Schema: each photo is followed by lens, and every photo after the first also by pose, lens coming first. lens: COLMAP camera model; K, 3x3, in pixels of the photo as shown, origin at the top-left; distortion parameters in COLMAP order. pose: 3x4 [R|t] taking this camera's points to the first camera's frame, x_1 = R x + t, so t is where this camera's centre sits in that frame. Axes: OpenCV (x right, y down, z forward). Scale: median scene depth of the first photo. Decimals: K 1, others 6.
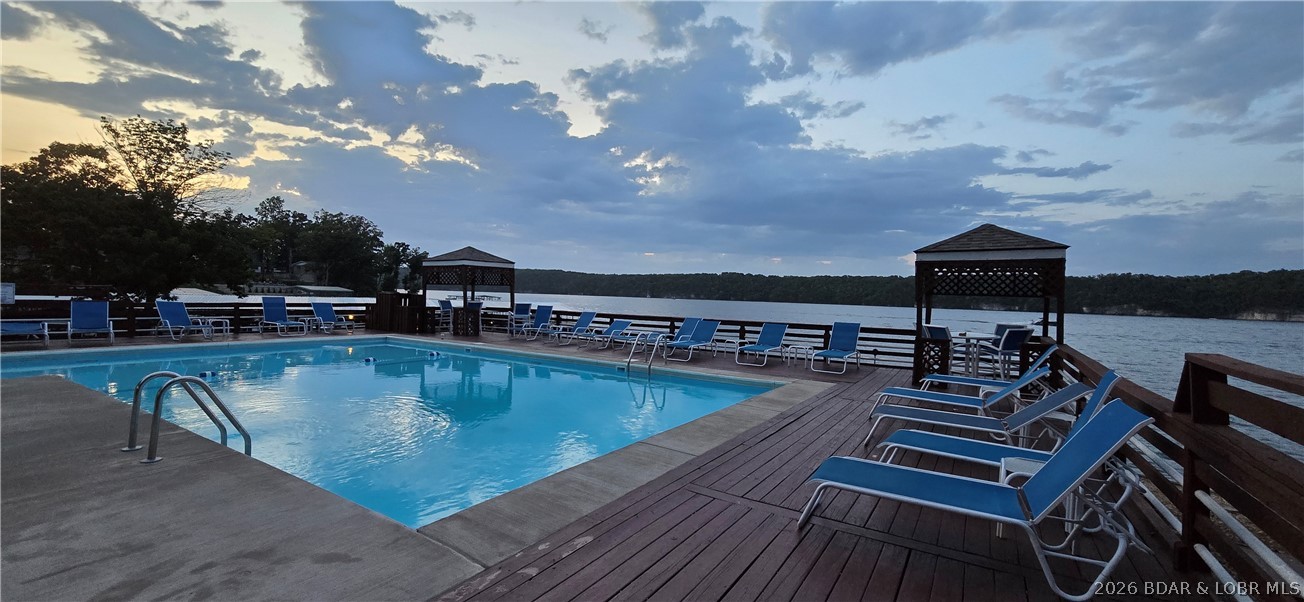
lens RADIAL K [[525.1, 0, 629.7], [0, 525.1, 309.1], [0, 0, 1]] dist [0.001865, 0.001200]
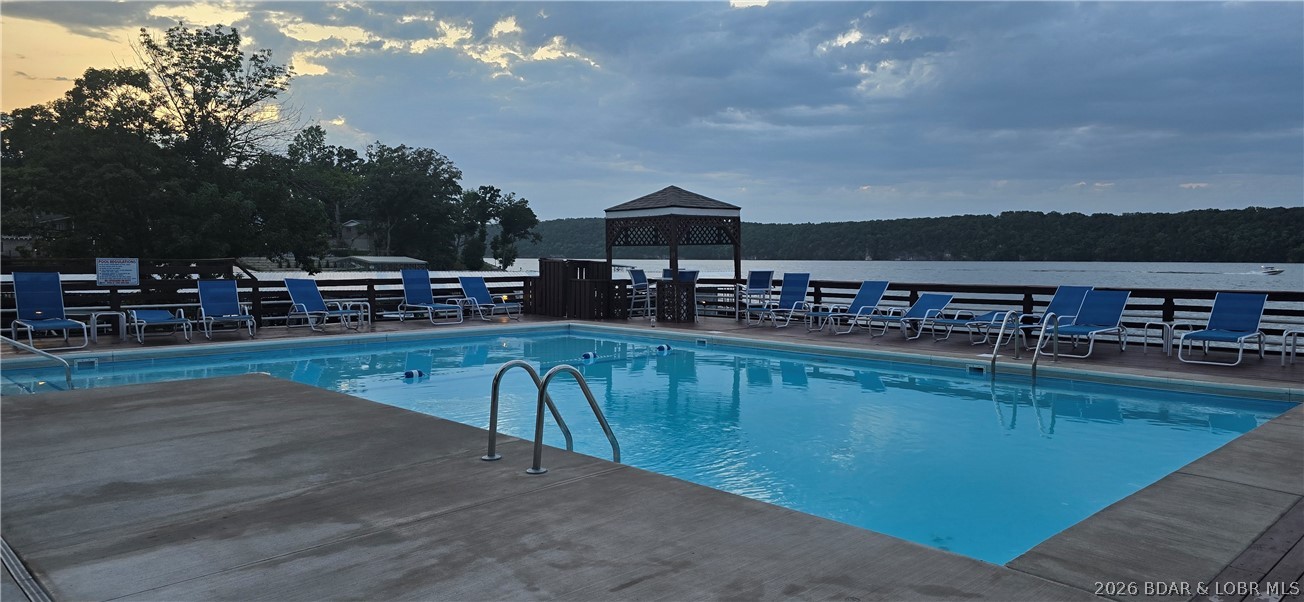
lens RADIAL K [[850.9, 0, 641.2], [0, 850.9, 312.0], [0, 0, 1]] dist [0.057929, -0.038040]
pose [[0.976540, -0.013761, -0.214898, -0.116061], [0.021131, 0.999263, 0.032036, 0.002818], [0.214298, -0.035825, 0.976111, -0.049391]]
